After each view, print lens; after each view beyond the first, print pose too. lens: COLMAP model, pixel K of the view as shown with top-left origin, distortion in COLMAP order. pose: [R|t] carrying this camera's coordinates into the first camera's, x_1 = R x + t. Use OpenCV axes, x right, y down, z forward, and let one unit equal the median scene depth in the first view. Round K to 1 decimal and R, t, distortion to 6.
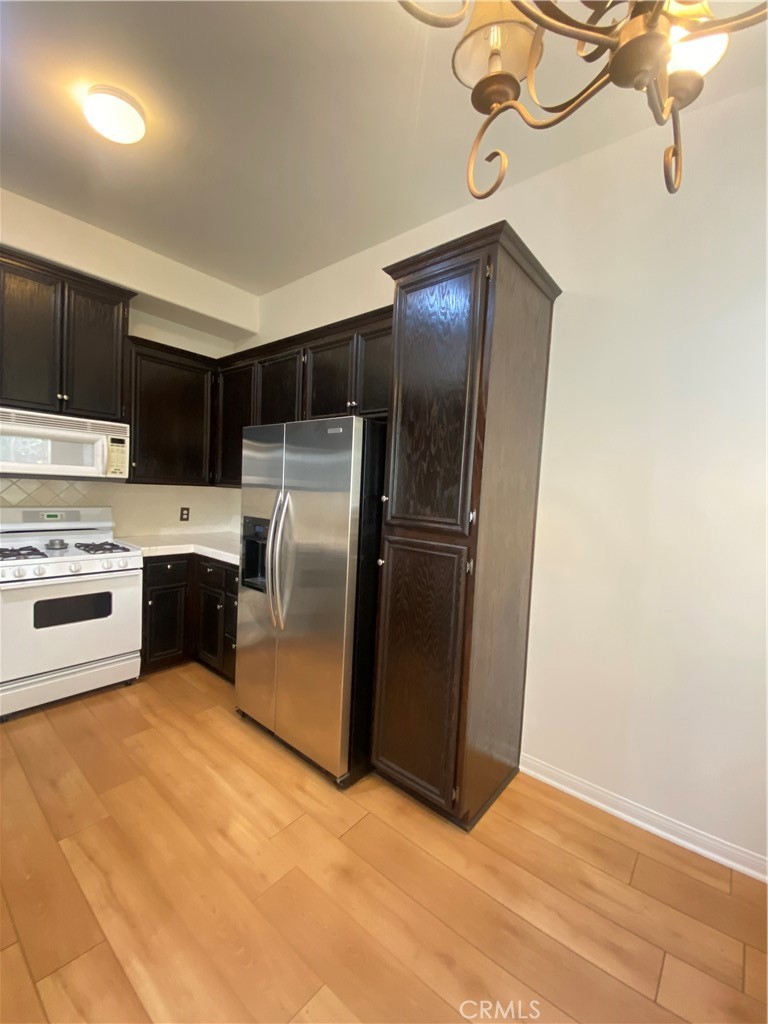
lens RADIAL K [[411.4, 0, 384.0], [0, 411.4, 512.0], [0, 0, 1]] dist [0.024289, -0.020798]
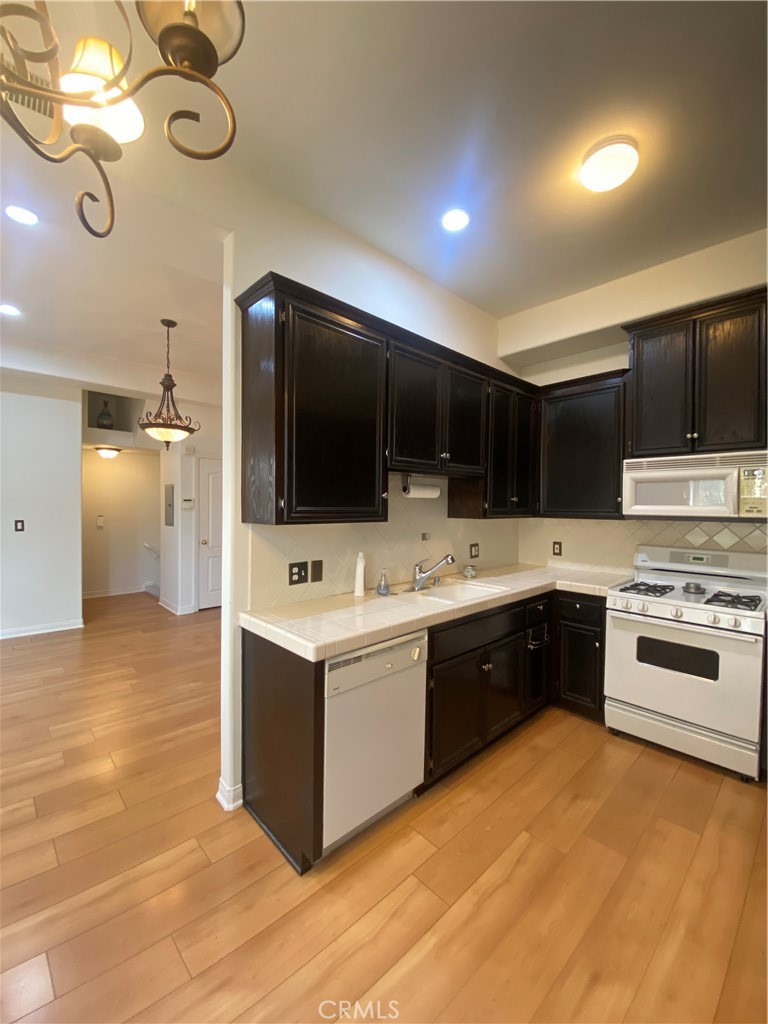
lens RADIAL K [[414.6, 0, 381.5], [0, 414.6, 512.3], [0, 0, 1]] dist [0.024457, -0.018642]
pose [[-0.100259, -0.037224, -0.994265, 0.265449], [-0.078902, 0.996450, -0.029349, -0.011952], [0.991828, 0.075507, -0.102840, 0.390090]]
